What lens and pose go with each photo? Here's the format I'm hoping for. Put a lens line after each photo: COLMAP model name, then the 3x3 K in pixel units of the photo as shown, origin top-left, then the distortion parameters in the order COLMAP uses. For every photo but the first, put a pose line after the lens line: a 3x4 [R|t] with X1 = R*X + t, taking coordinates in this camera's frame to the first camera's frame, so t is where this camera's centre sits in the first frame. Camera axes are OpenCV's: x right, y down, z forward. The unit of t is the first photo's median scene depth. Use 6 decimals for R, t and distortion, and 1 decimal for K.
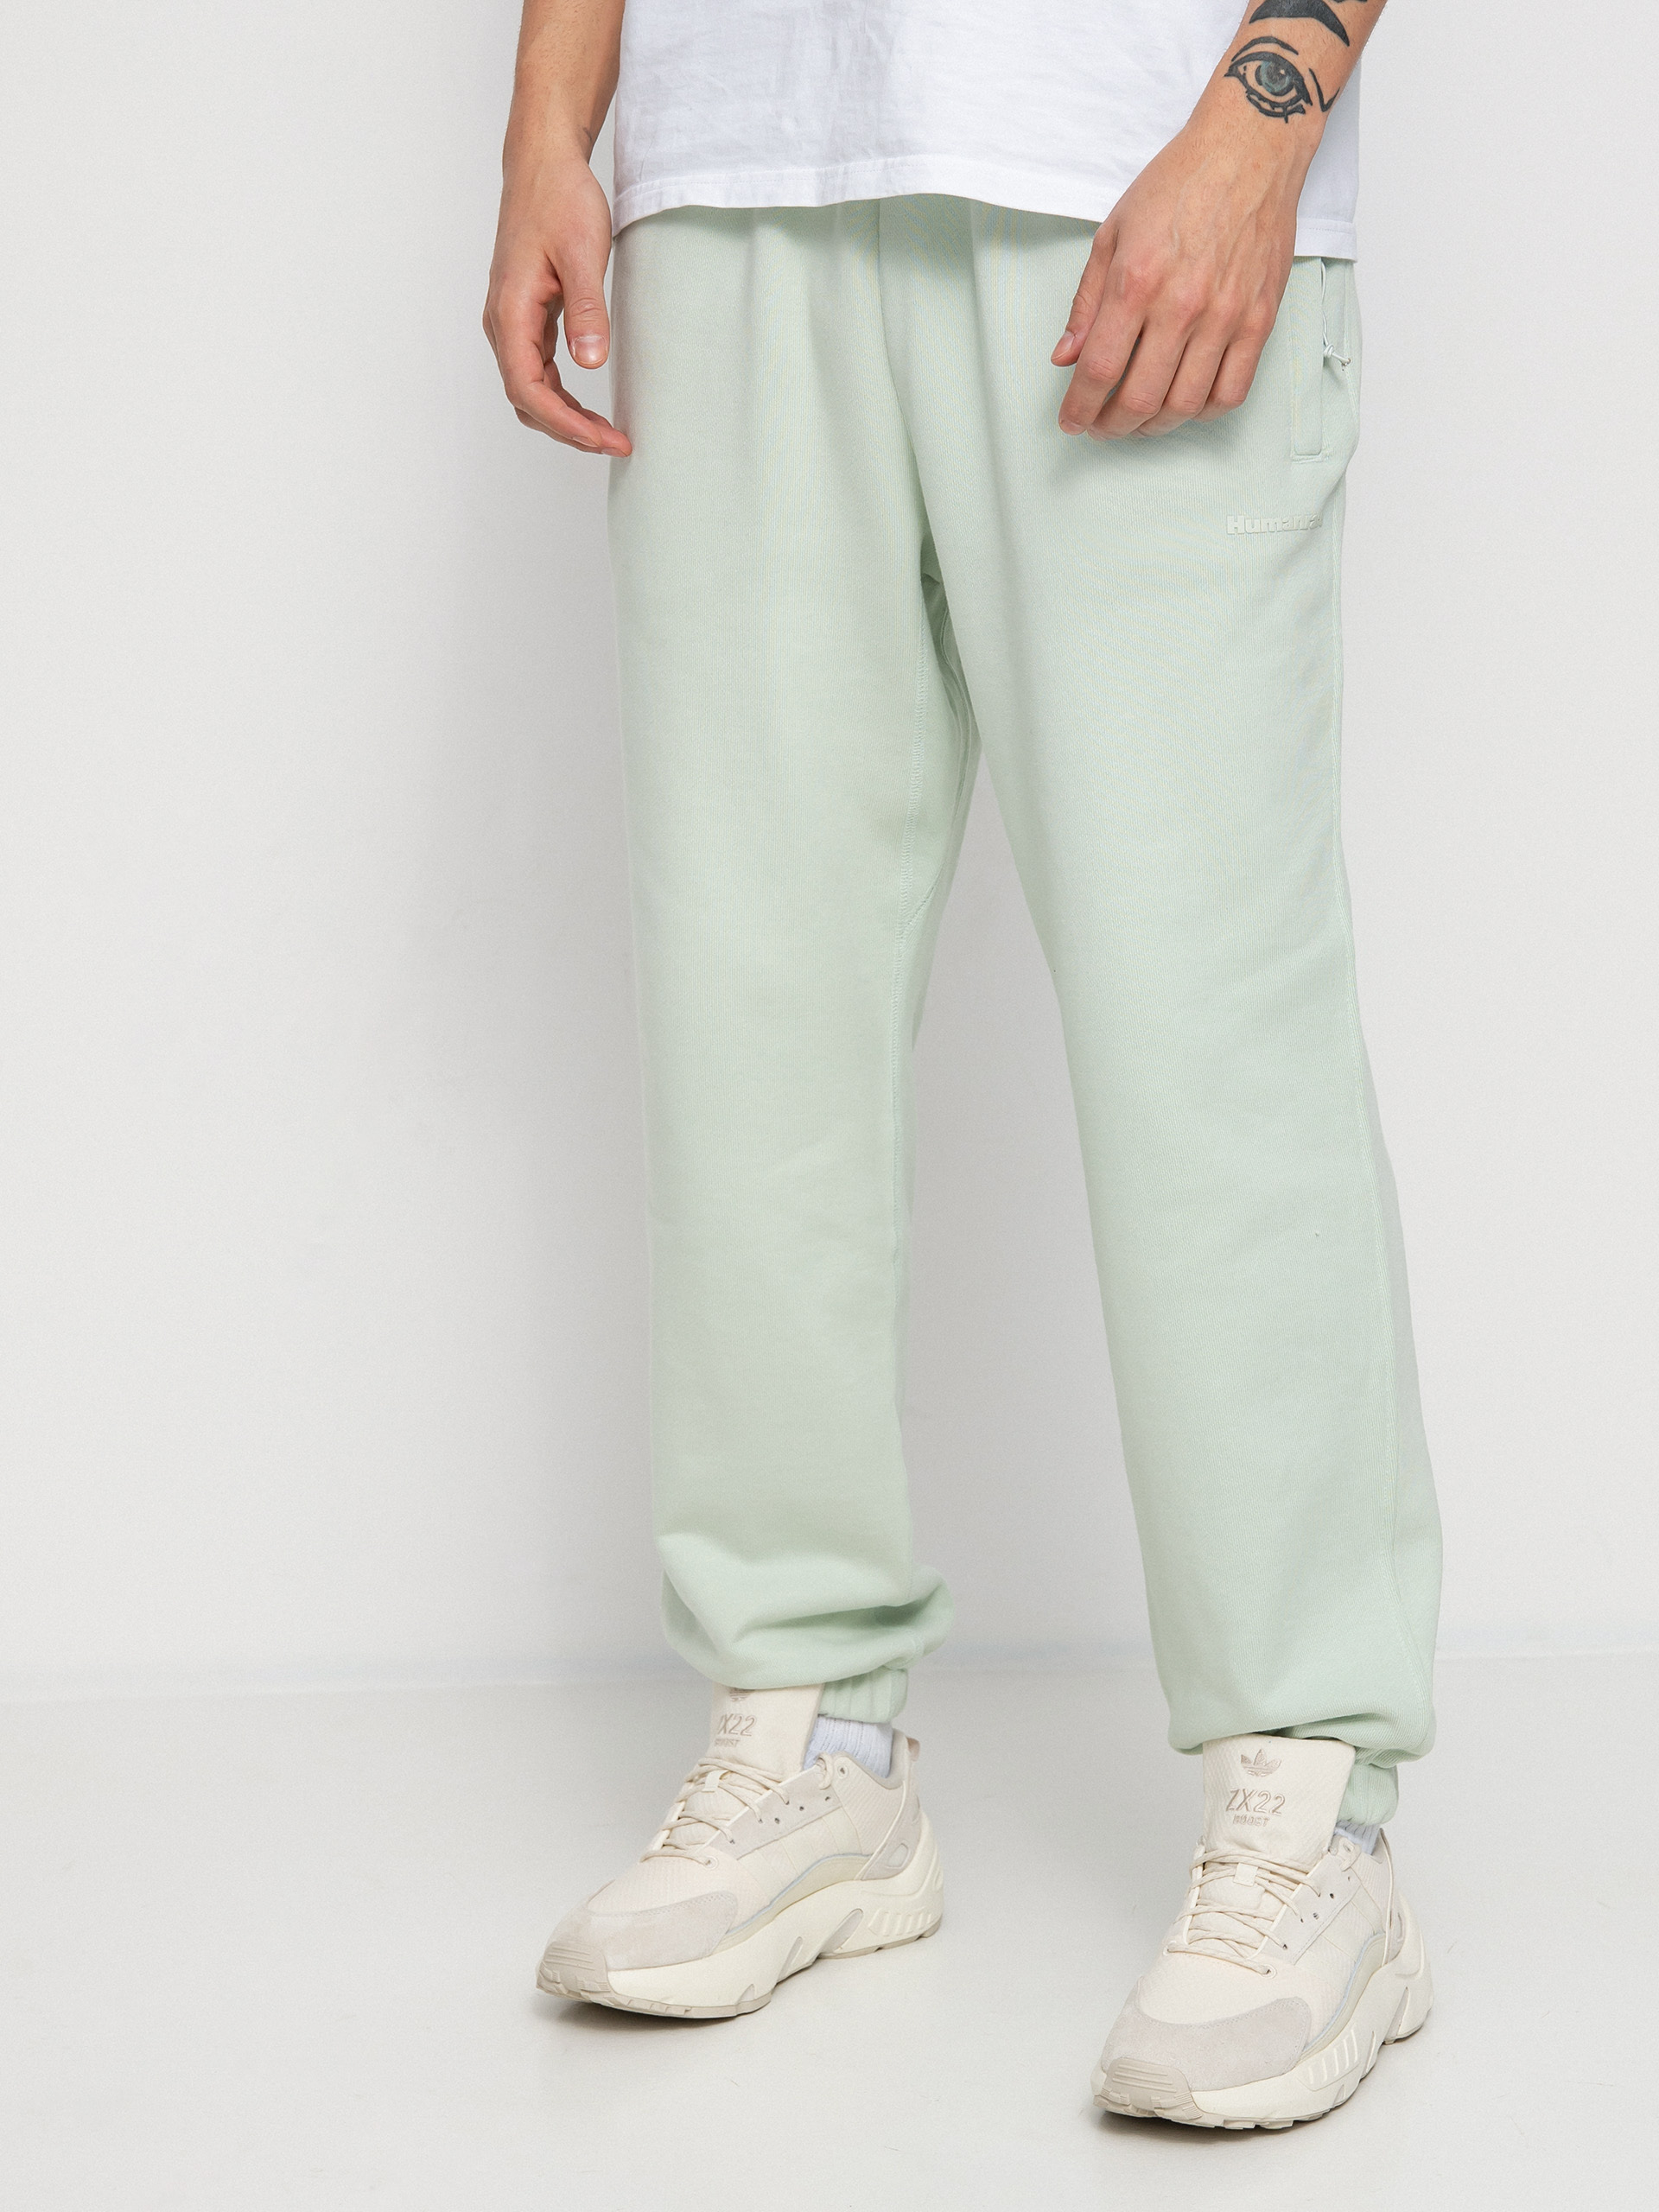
lens RADIAL K [[3228.6, 0, 831.3], [0, 3228.6, 1091.2], [0, 0, 1]] dist [-0.036831, 0.000000]
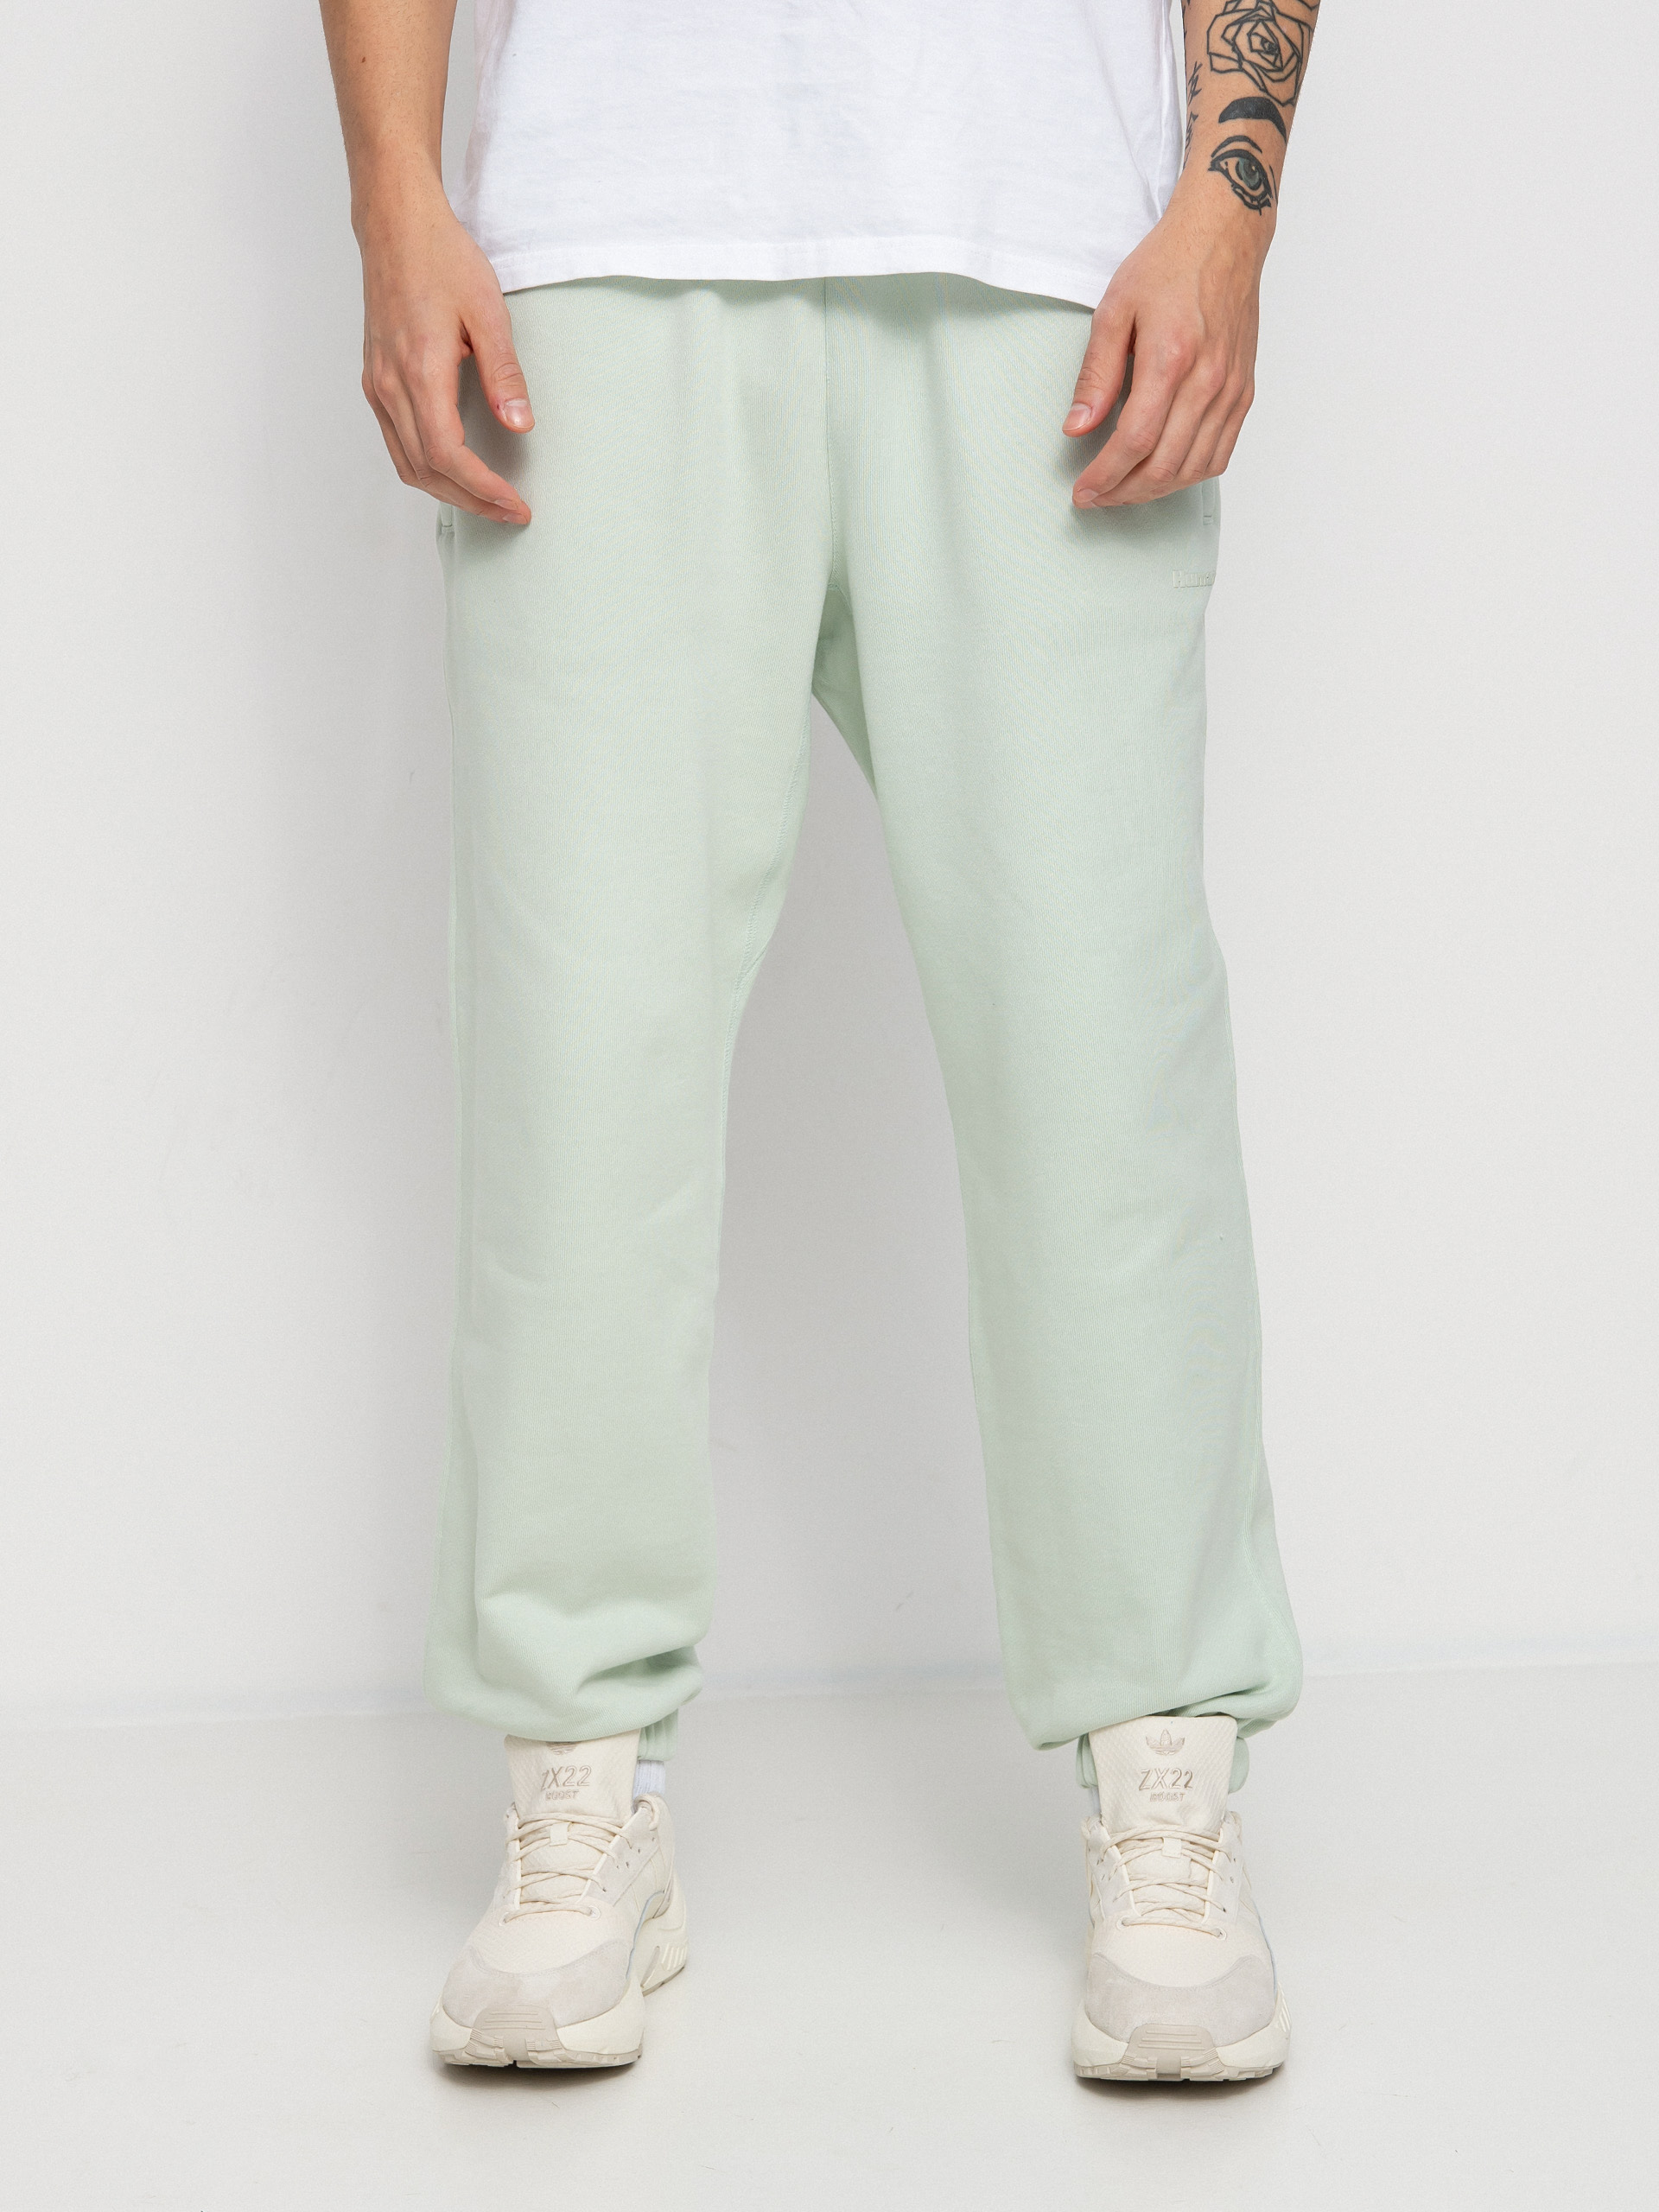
lens RADIAL K [[3228.6, 0, 828.8], [0, 3228.6, 1115.9], [0, 0, 1]] dist [-0.036831, 0.000000]
pose [[0.949778, -0.055413, 0.307980, -0.314506], [0.059517, 0.998220, -0.003941, -0.001287], [-0.307214, 0.022073, 0.951385, 0.014708]]
